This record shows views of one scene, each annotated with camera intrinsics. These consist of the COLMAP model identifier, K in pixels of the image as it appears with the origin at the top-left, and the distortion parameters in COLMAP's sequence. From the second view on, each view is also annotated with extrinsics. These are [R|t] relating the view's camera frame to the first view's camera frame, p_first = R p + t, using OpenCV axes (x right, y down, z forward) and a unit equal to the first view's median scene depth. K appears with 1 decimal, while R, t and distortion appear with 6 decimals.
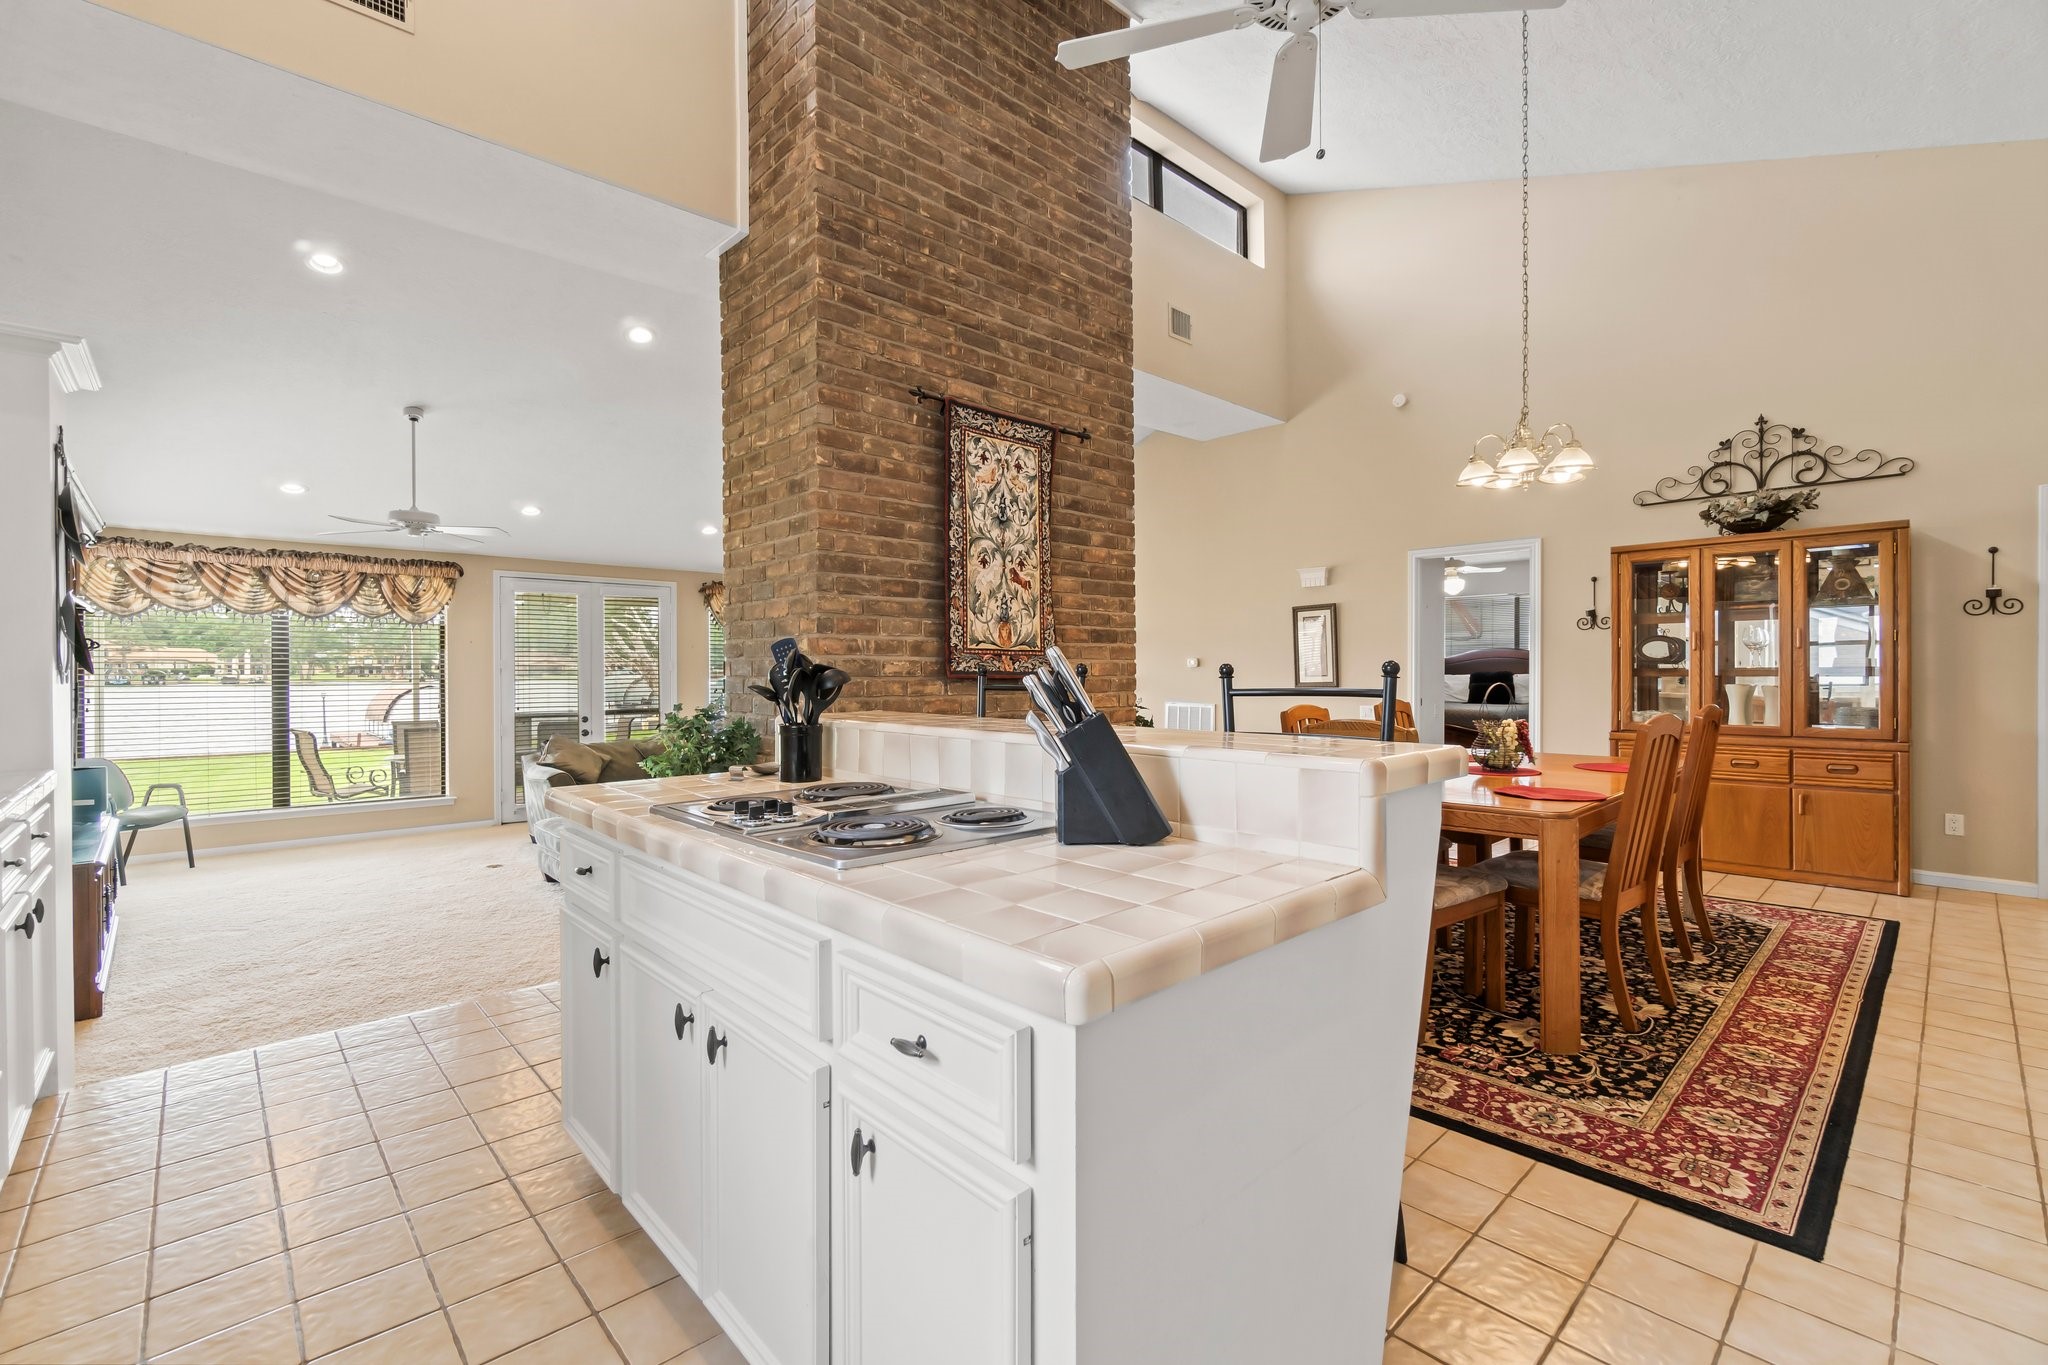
lens RADIAL K [[880.7, 0, 999.7], [0, 880.7, 676.2], [0, 0, 1]] dist [-0.002535, 0.000617]
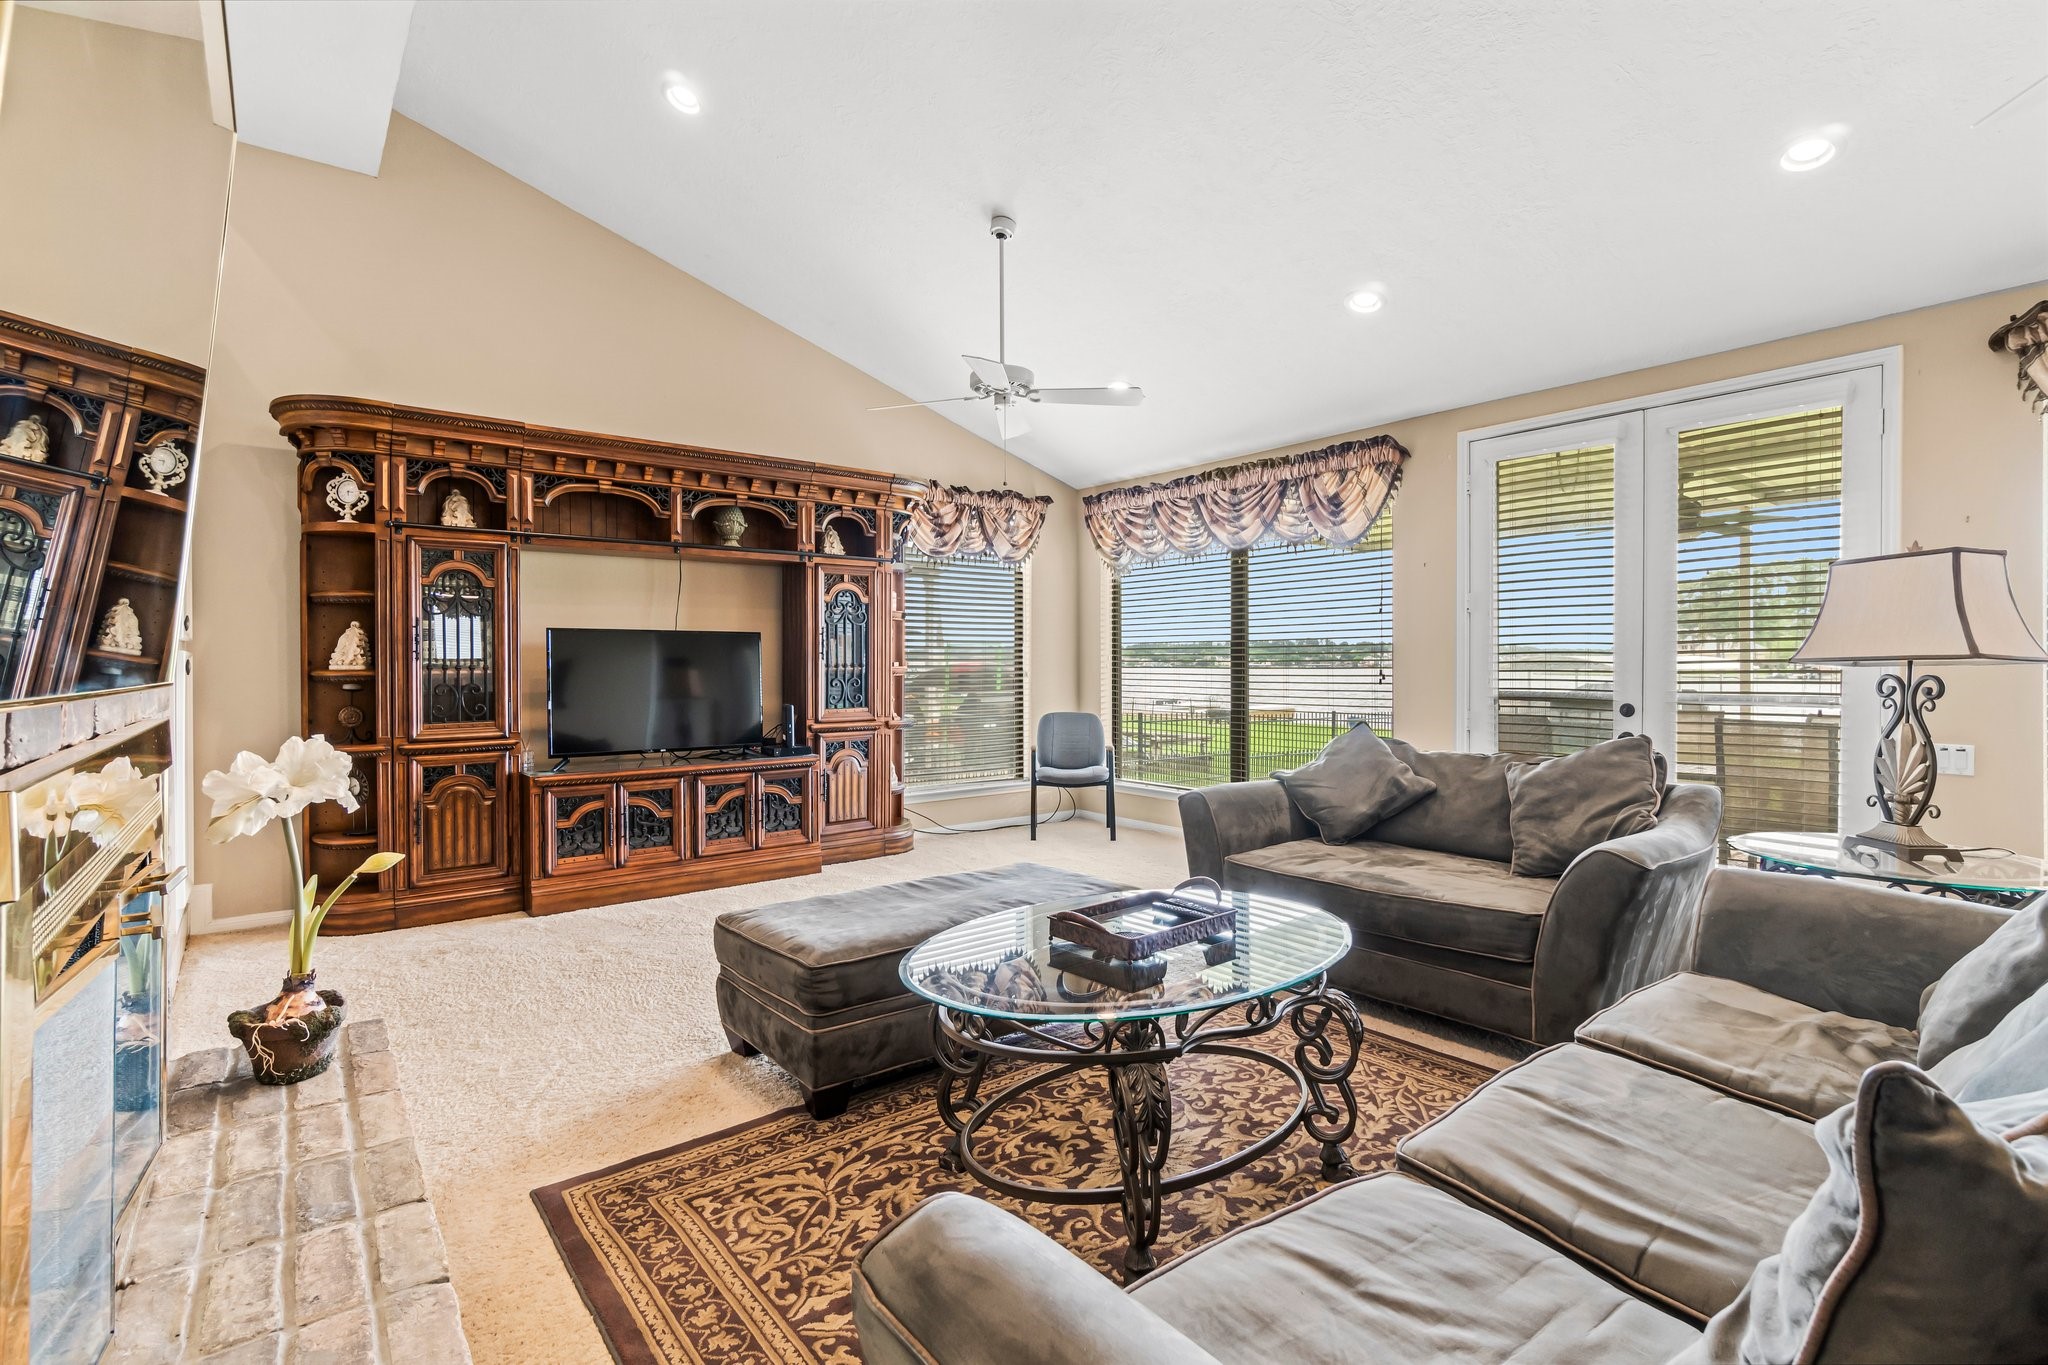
lens RADIAL K [[937.1, 0, 1004.7], [0, 937.1, 682.8], [0, 0, 1]] dist [-0.001019, 0.000005]
pose [[-0.080972, 0.020885, -0.996498, 0.078637], [-0.006718, 0.999746, 0.021499, 0.047436], [0.996694, 0.008435, -0.080811, 1.293953]]
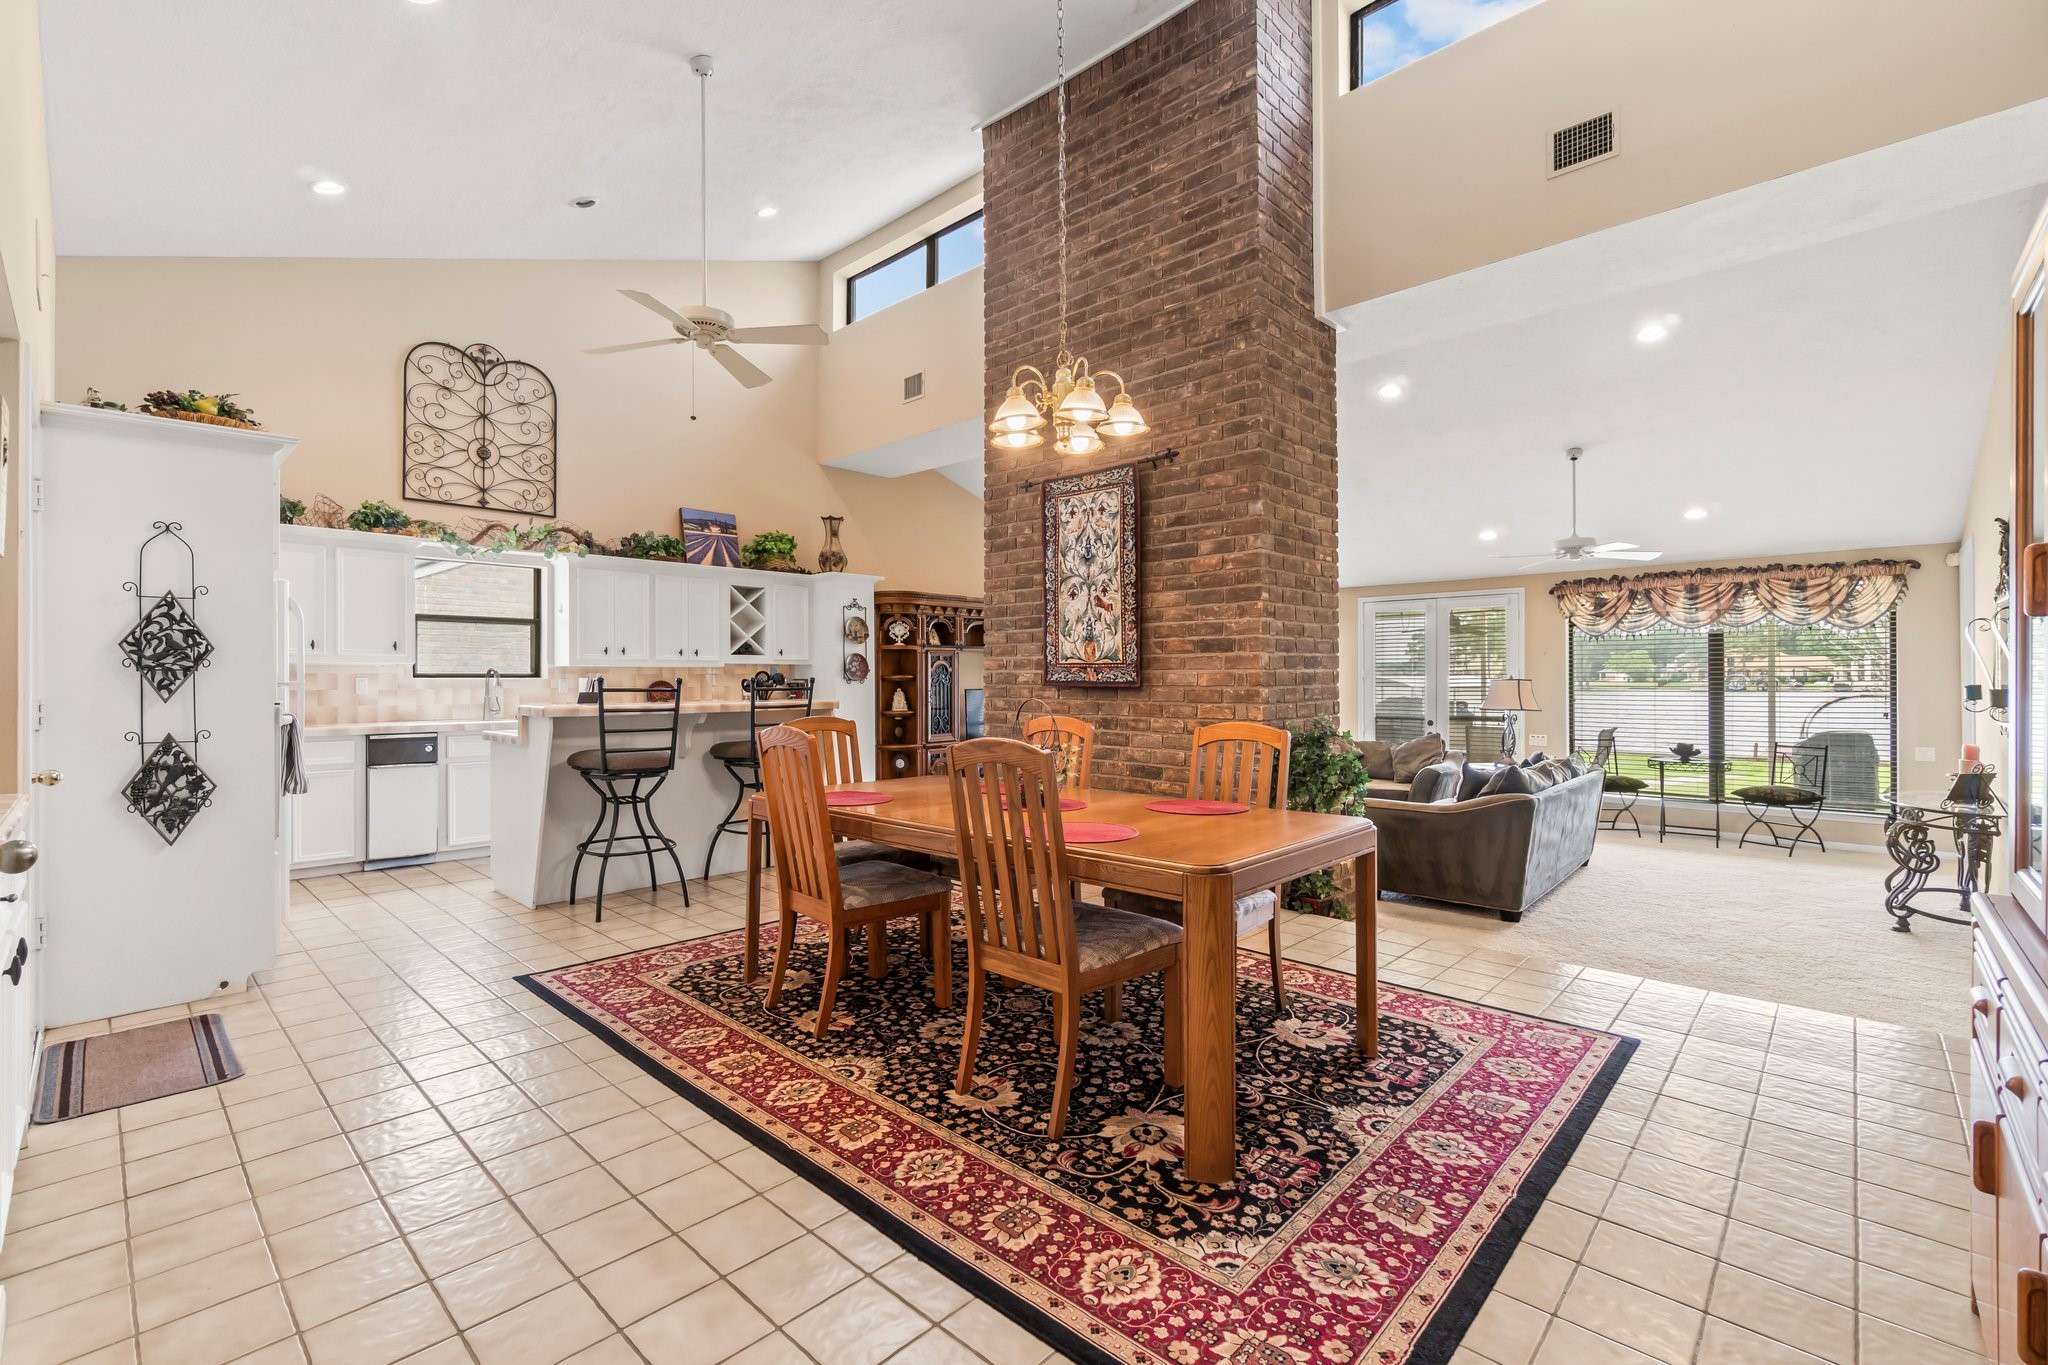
lens RADIAL K [[880.7, 0, 999.7], [0, 880.7, 676.2], [0, 0, 1]] dist [-0.002535, 0.000617]
pose [[0.063490, -0.001264, -0.997982, 1.105189], [-0.007504, 0.999970, -0.001744, -0.008673], [0.997954, 0.007599, 0.063479, 0.726799]]
